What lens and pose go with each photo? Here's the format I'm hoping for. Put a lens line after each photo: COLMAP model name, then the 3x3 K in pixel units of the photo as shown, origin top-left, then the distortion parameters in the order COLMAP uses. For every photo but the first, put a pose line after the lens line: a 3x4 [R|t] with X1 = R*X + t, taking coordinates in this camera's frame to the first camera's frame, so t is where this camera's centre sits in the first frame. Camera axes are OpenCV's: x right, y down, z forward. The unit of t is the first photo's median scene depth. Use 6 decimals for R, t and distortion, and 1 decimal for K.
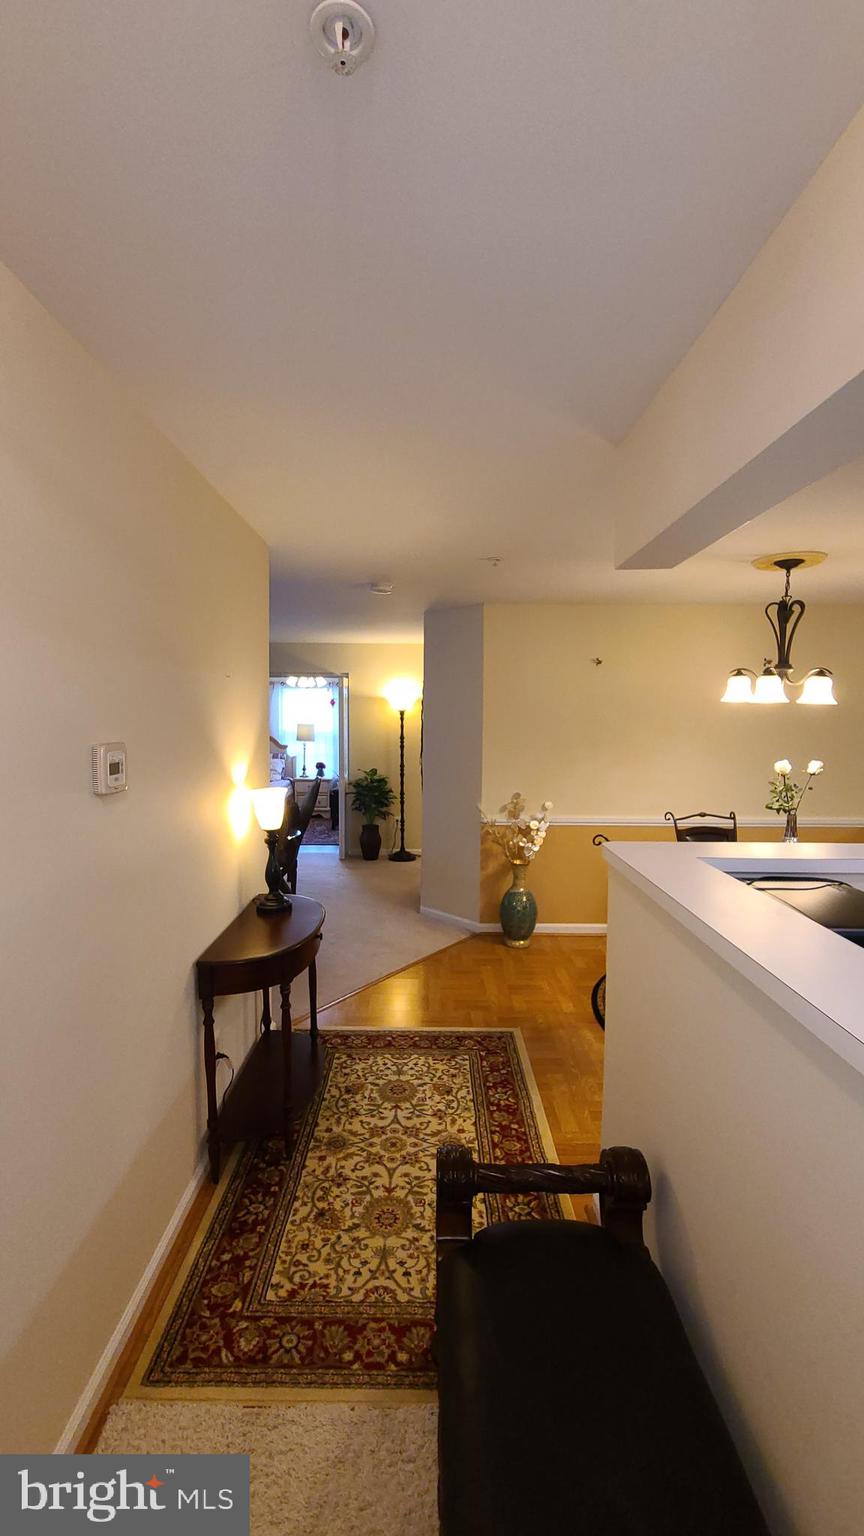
lens RADIAL K [[630.4, 0, 432.0], [0, 630.4, 768.0], [0, 0, 1]] dist [-0.002732, -0.000957]
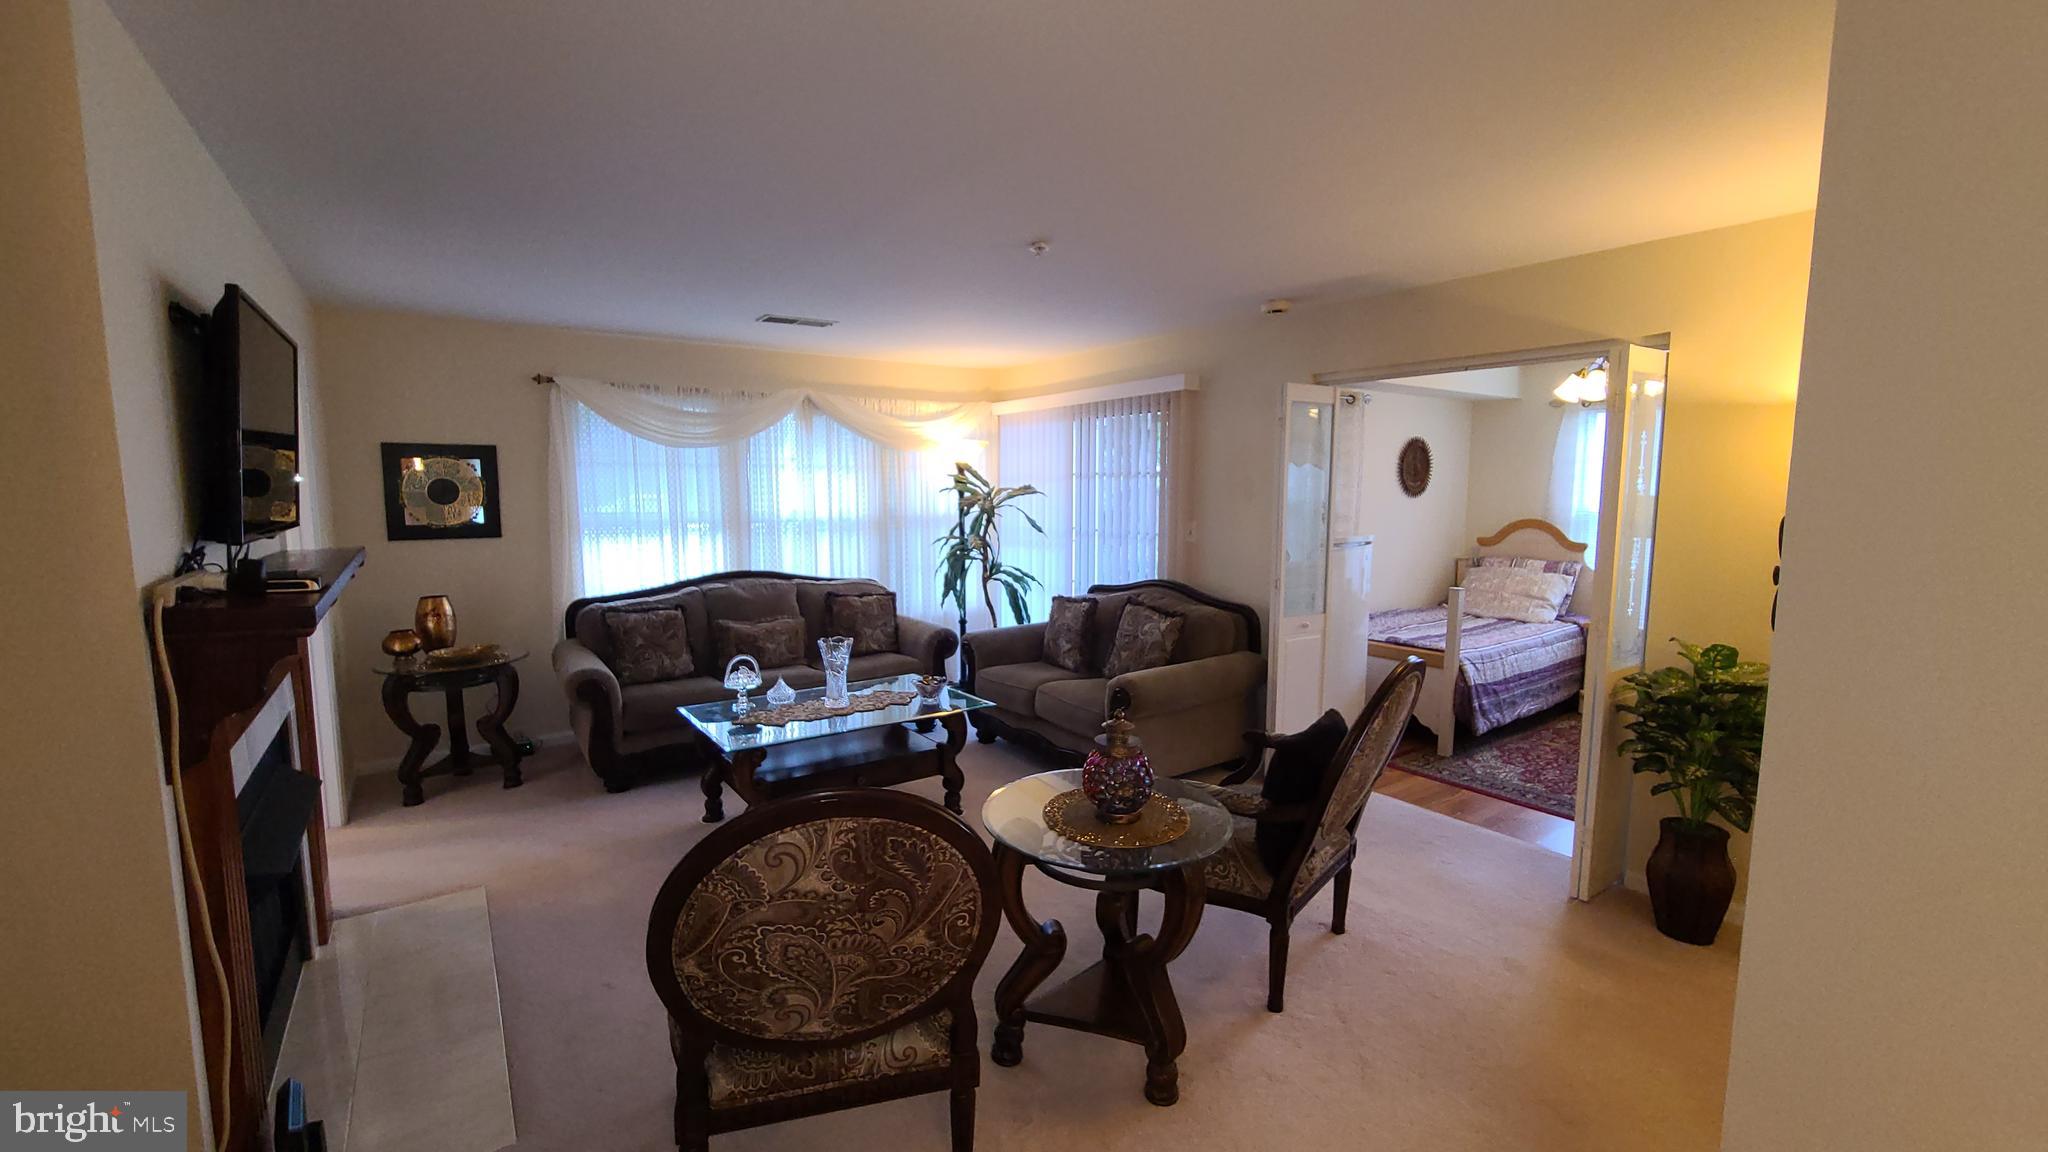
lens RADIAL K [[840.5, 0, 1023.0], [0, 840.5, 574.4], [0, 0, 1]] dist [-0.002732, -0.000957]
pose [[0.567641, 0.084283, -0.818951, 0.070893], [-0.066754, 0.996182, 0.056253, -0.056896], [0.820566, 0.022737, 0.571100, 0.907032]]
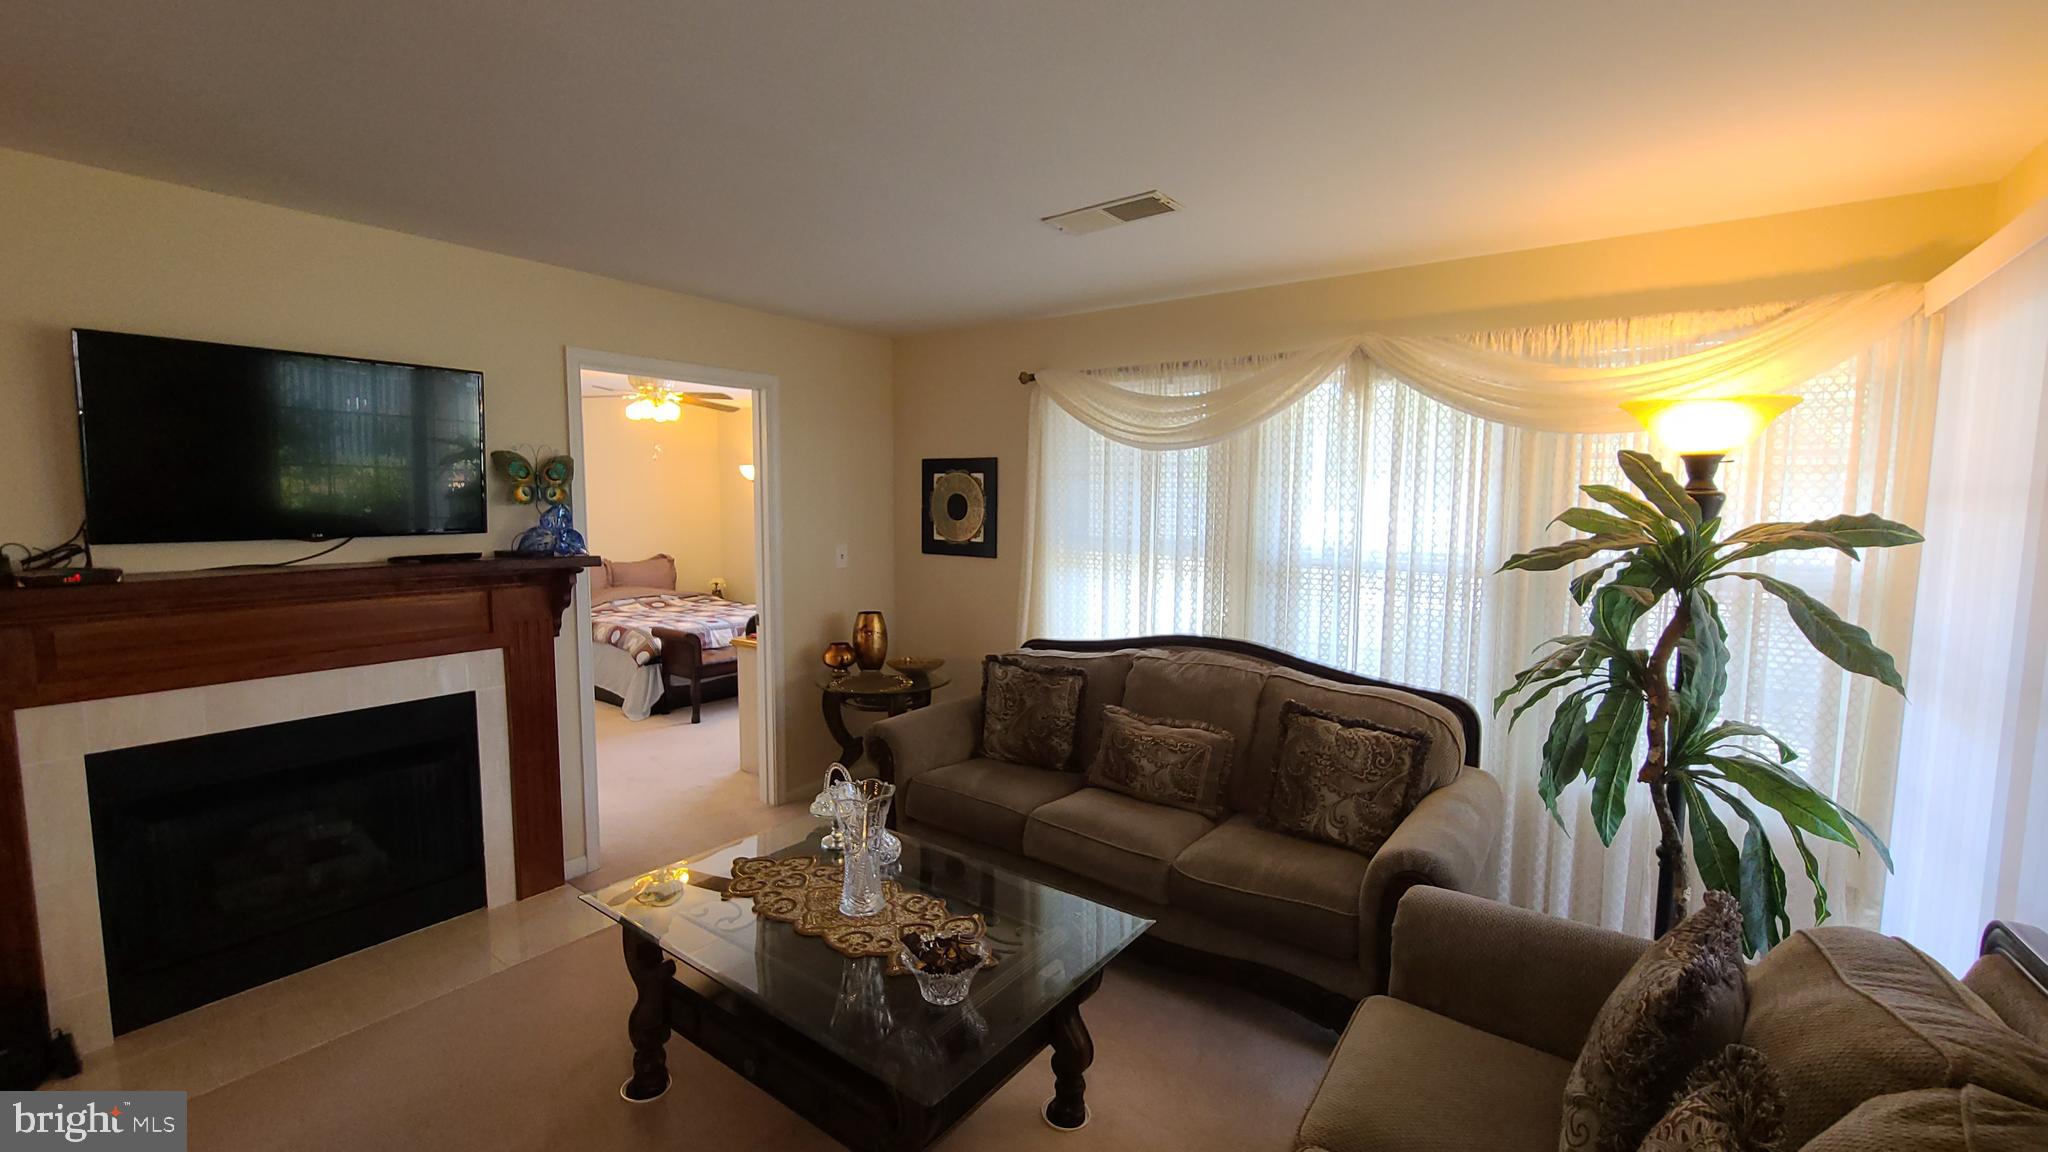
lens RADIAL K [[840.5, 0, 1023.0], [0, 840.5, 574.4], [0, 0, 1]] dist [-0.002732, -0.000957]
pose [[-0.599641, 0.064685, -0.797650, -0.498333], [-0.077841, 0.987287, 0.138582, -0.127323], [0.796474, 0.145190, -0.586983, 1.665914]]
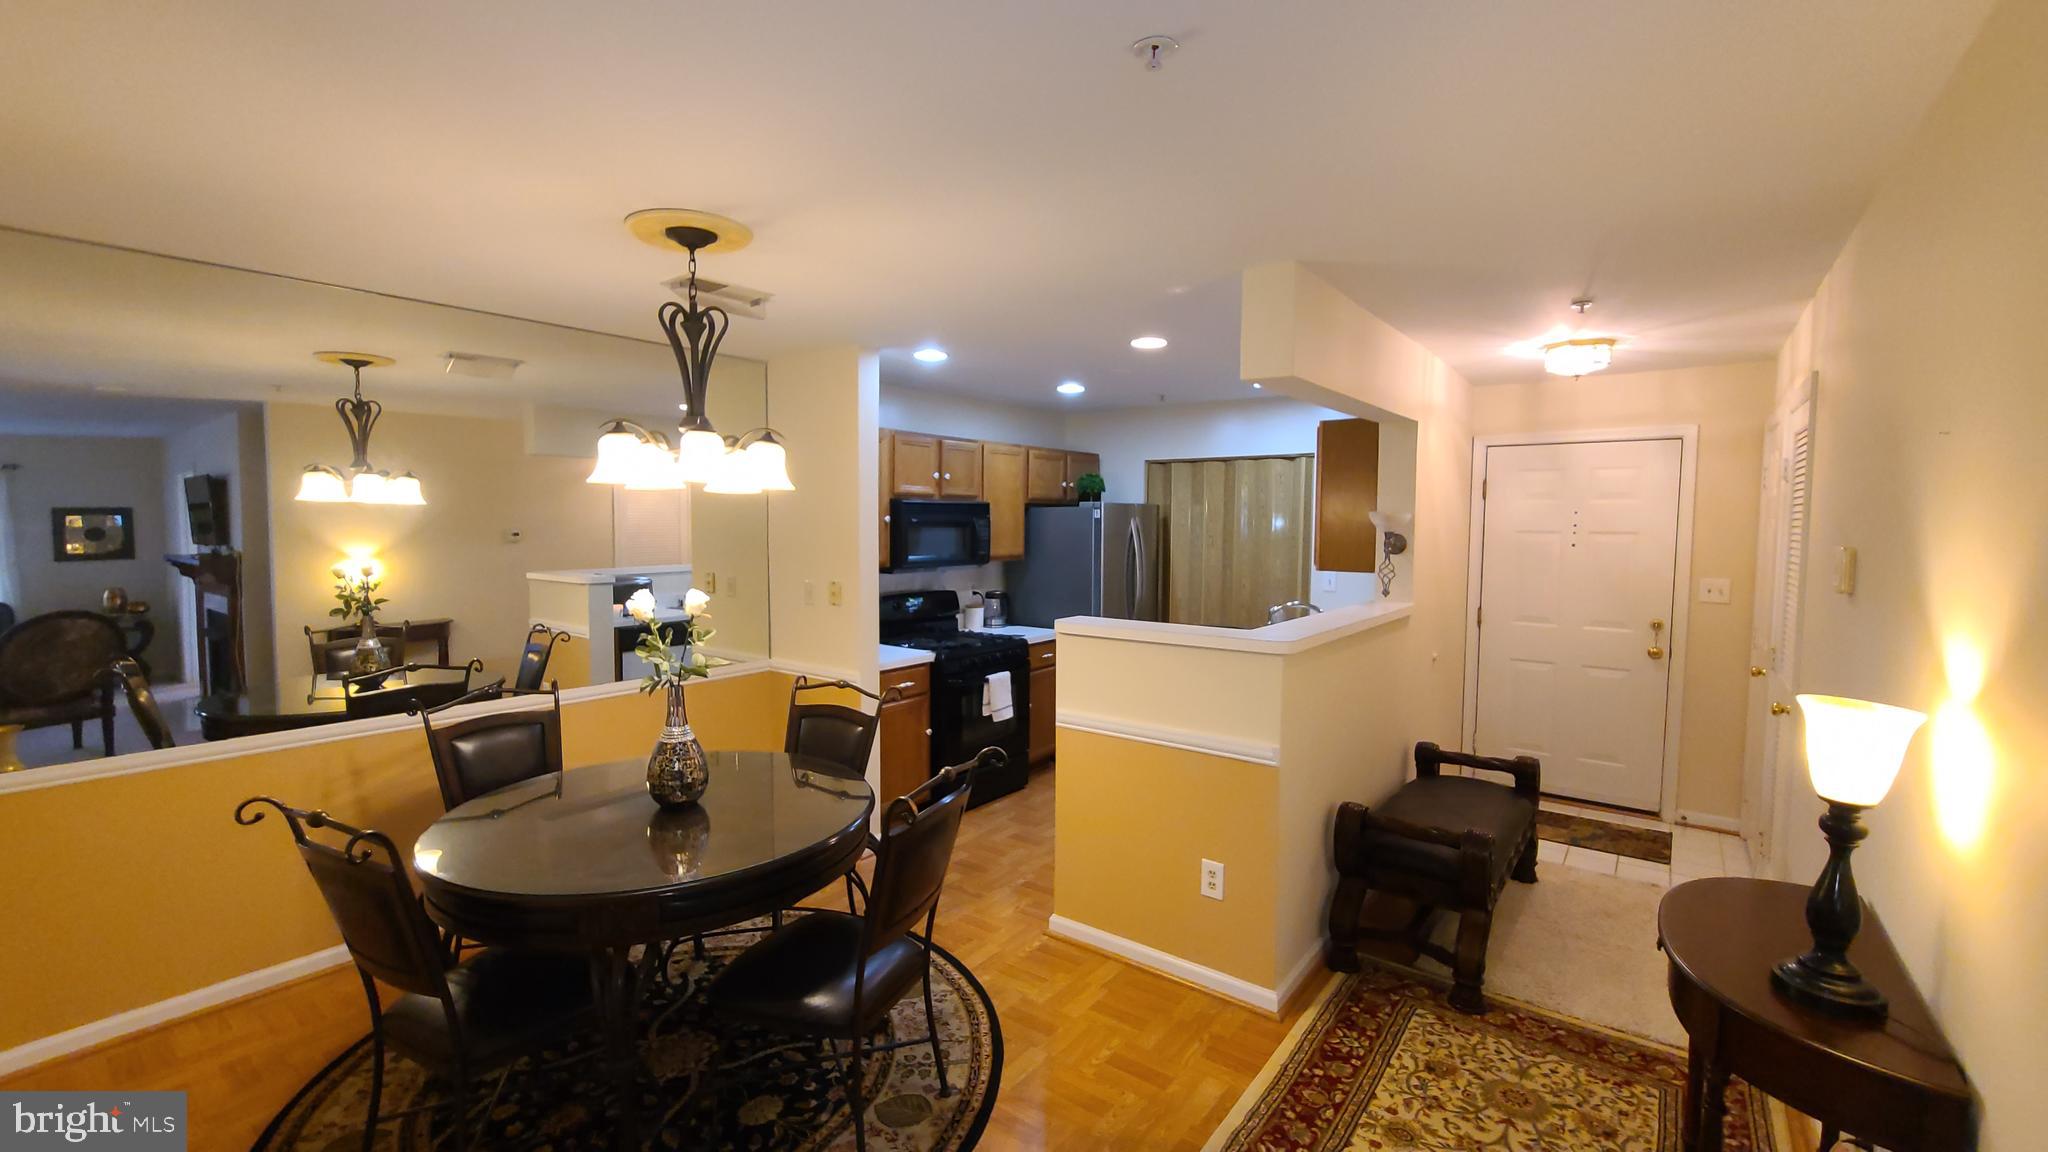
lens RADIAL K [[840.5, 0, 1023.0], [0, 840.5, 574.4], [0, 0, 1]] dist [-0.002732, -0.000957]
pose [[-0.788487, -0.048005, 0.613175, -0.109623], [0.044440, 0.989897, 0.134644, -0.094798], [-0.613444, 0.133415, -0.778388, 1.164322]]
